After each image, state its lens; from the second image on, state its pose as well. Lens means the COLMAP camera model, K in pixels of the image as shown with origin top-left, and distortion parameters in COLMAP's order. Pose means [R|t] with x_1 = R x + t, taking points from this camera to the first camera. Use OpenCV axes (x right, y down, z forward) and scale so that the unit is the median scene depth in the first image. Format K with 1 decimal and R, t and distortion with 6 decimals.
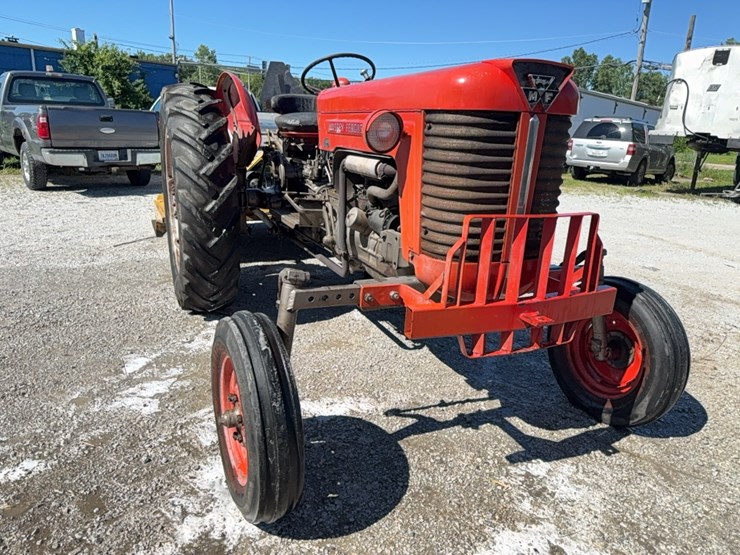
lens RADIAL K [[527.8, 0, 366.9], [0, 527.8, 274.2], [0, 0, 1]] dist [0.028226, -0.037449]
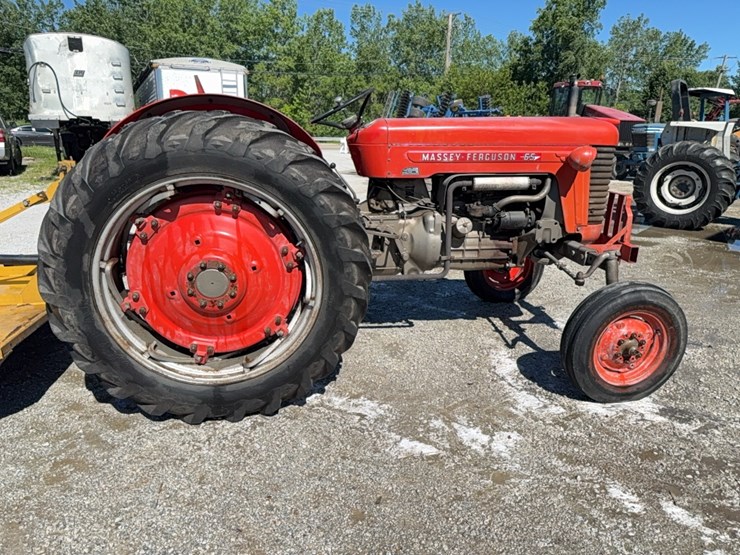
lens RADIAL K [[527.8, 0, 369.0], [0, 527.8, 279.6], [0, 0, 1]] dist [0.028226, -0.037449]
pose [[0.278034, -0.314682, 0.907564, -1.337302], [0.258687, 0.934440, 0.244751, -0.371452], [-0.925083, 0.166726, 0.341210, 0.835697]]
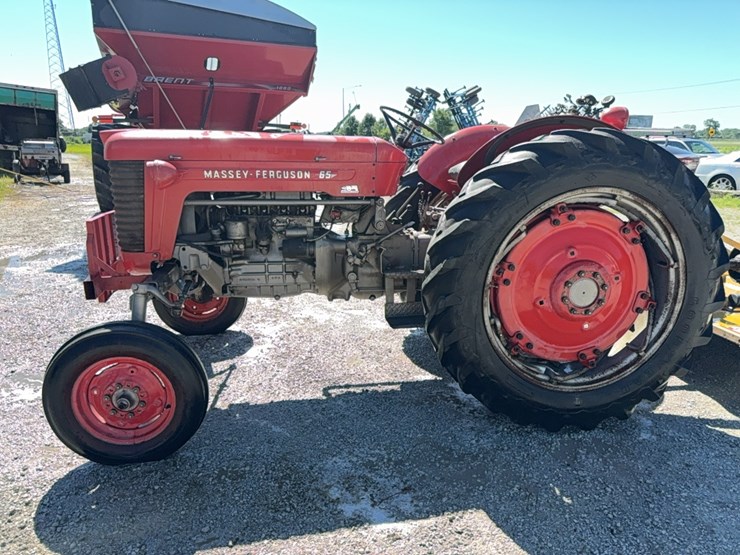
lens RADIAL K [[527.8, 0, 370.1], [0, 527.8, 278.9], [0, 0, 1]] dist [0.028226, -0.037449]
pose [[-0.303207, 0.189763, -0.933839, 1.208807], [-0.279287, 0.919241, 0.277478, -0.447418], [0.911079, 0.344942, -0.225722, 1.576381]]
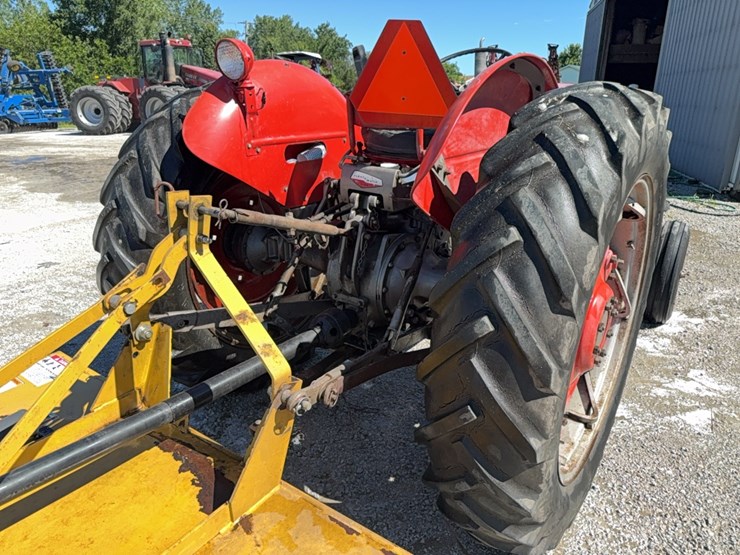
lens RADIAL K [[527.8, 0, 369.7], [0, 527.8, 282.9], [0, 0, 1]] dist [0.028226, -0.037449]
pose [[-0.507248, -0.343147, 0.790537, -0.900750], [0.208814, 0.841037, 0.499053, -0.668579], [-0.836120, 0.418218, -0.354960, 1.935920]]
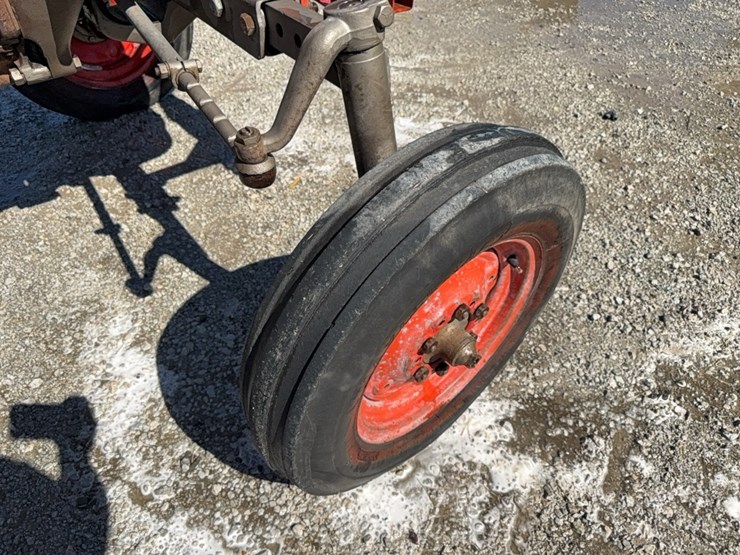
lens RADIAL K [[527.8, 0, 372.9], [0, 527.8, 277.2], [0, 0, 1]] dist [0.028226, -0.037449]
pose [[-0.251070, -0.728836, 0.636995, -0.367737], [0.214900, 0.599681, 0.770844, -0.125828], [-0.943813, 0.330426, 0.006065, 0.762928]]
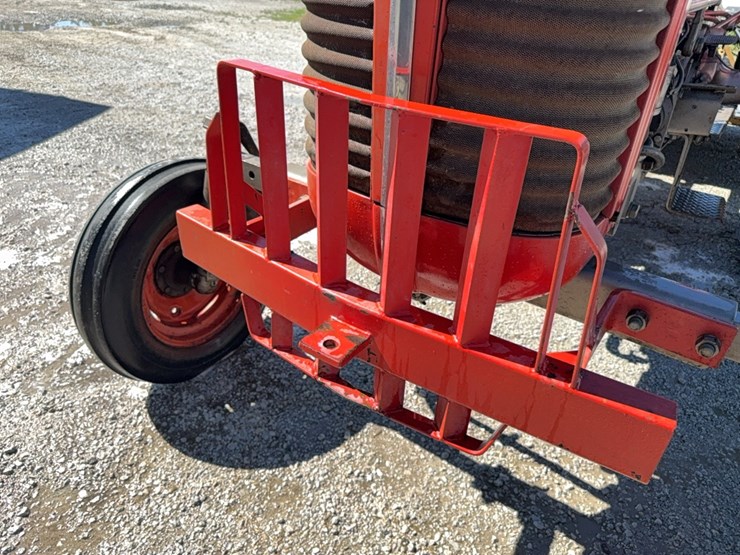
lens RADIAL K [[527.8, 0, 371.6], [0, 527.8, 288.1], [0, 0, 1]] dist [0.028226, -0.037449]
pose [[0.508319, 0.444133, -0.737806, 0.451593], [-0.264819, 0.895851, 0.356820, -0.084792], [0.819440, 0.014007, 0.572993, 0.547389]]
